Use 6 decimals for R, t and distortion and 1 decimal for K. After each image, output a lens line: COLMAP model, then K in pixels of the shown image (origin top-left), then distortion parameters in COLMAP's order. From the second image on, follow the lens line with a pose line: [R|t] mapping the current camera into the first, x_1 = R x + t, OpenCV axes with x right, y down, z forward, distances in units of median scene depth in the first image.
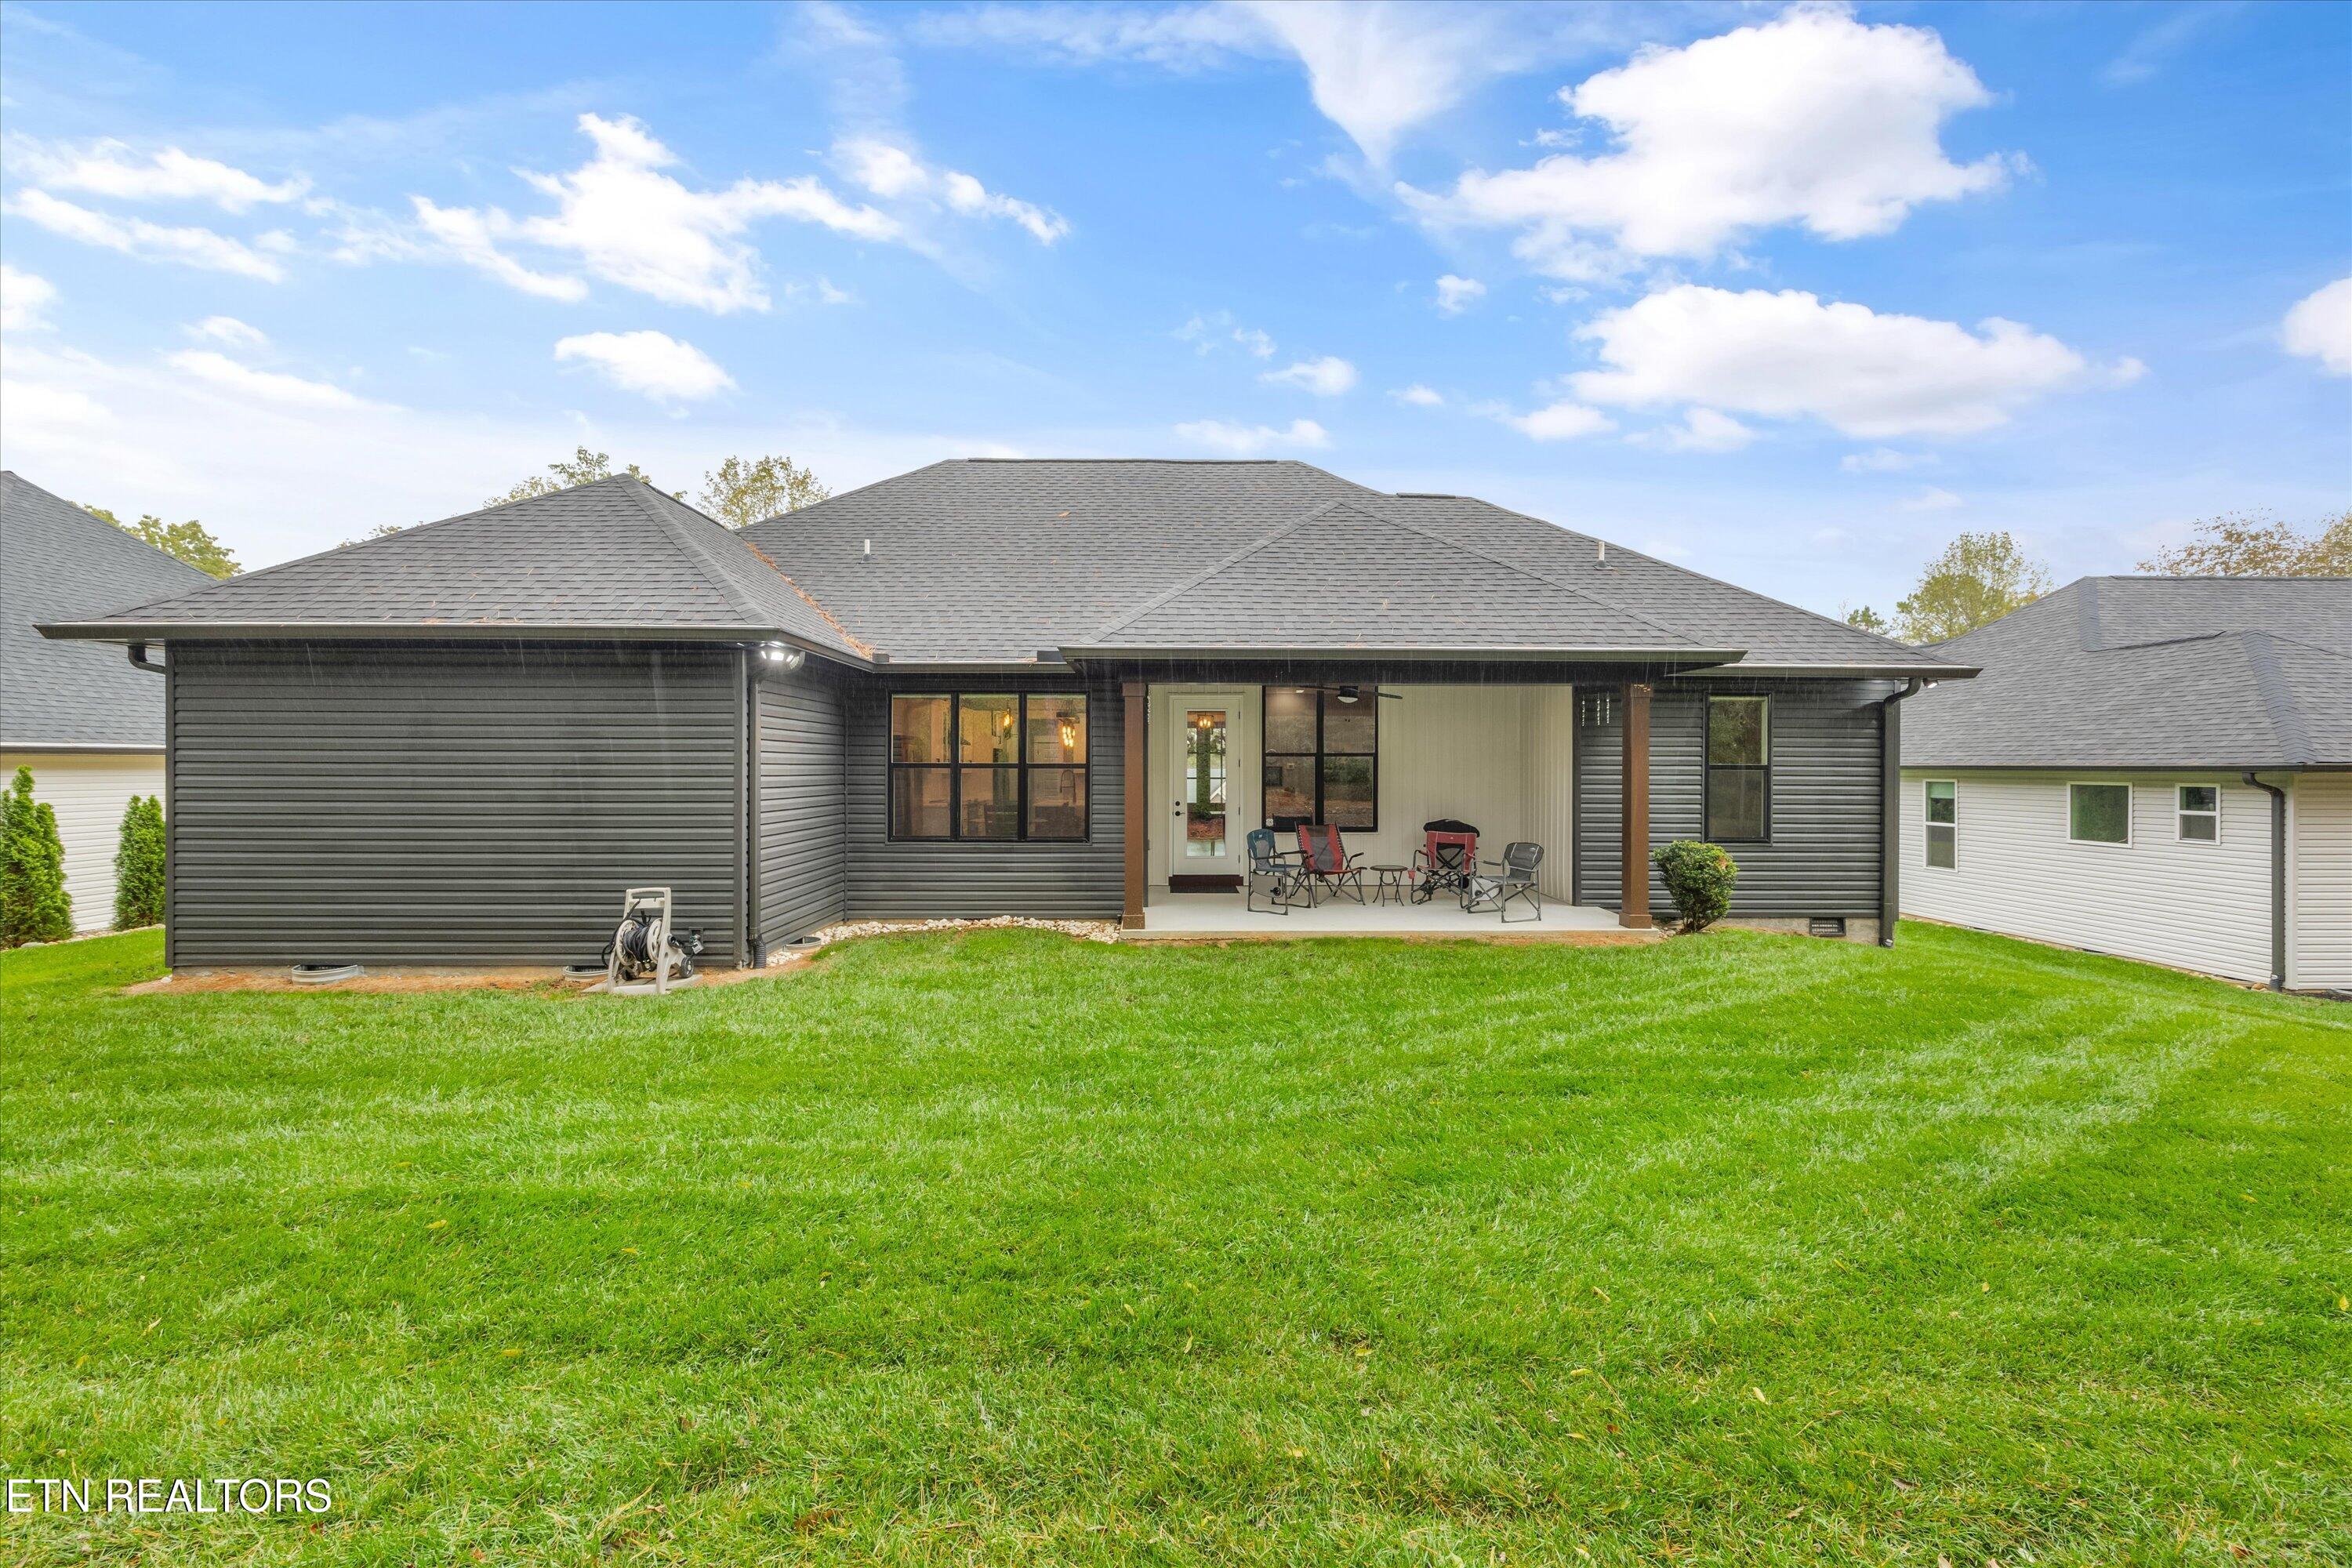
lens RADIAL K [[912.9, 0, 1180.3], [0, 912.9, 771.8], [0, 0, 1]] dist [0.000103, 0.000018]
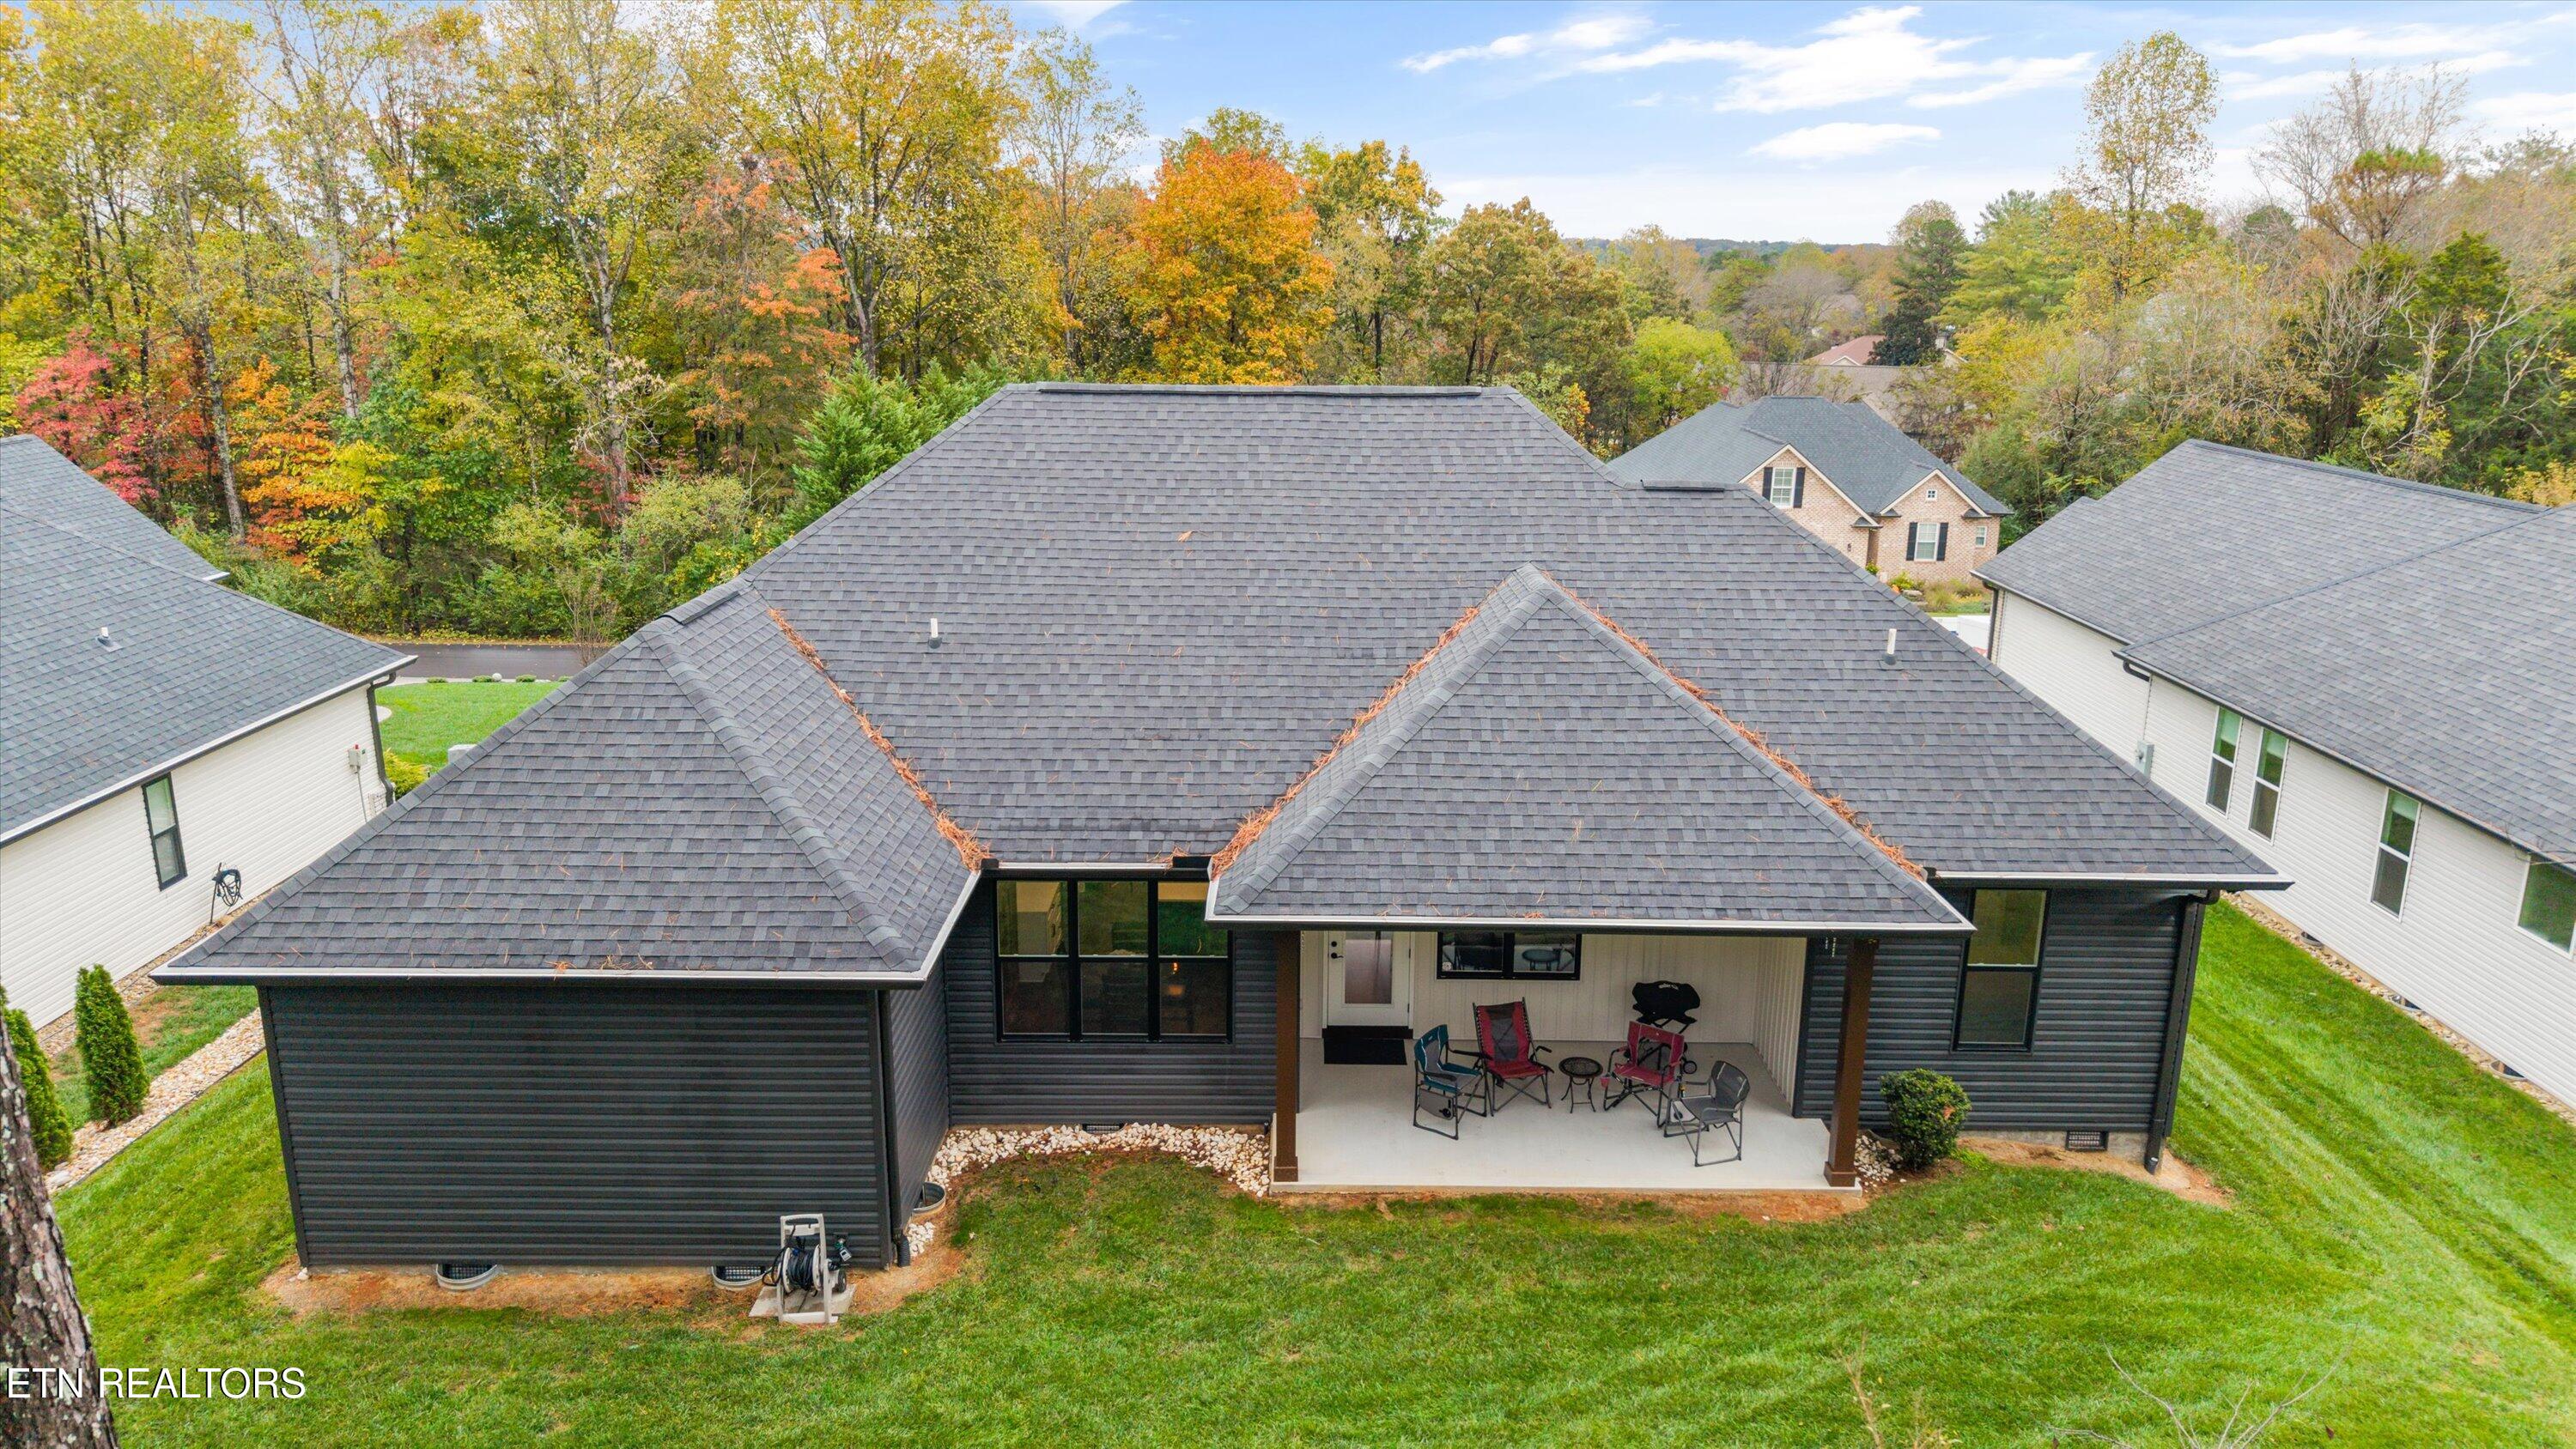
lens RADIAL K [[1741.2, 0, 1310.6], [0, 1741.2, 726.8], [0, 0, 1]] dist [0.003196, -0.001266]
pose [[0.999954, 0.008724, -0.004079, -0.018539], [-0.007413, 0.967615, 0.252321, -0.616782], [0.006148, -0.252279, 0.967635, -0.493751]]
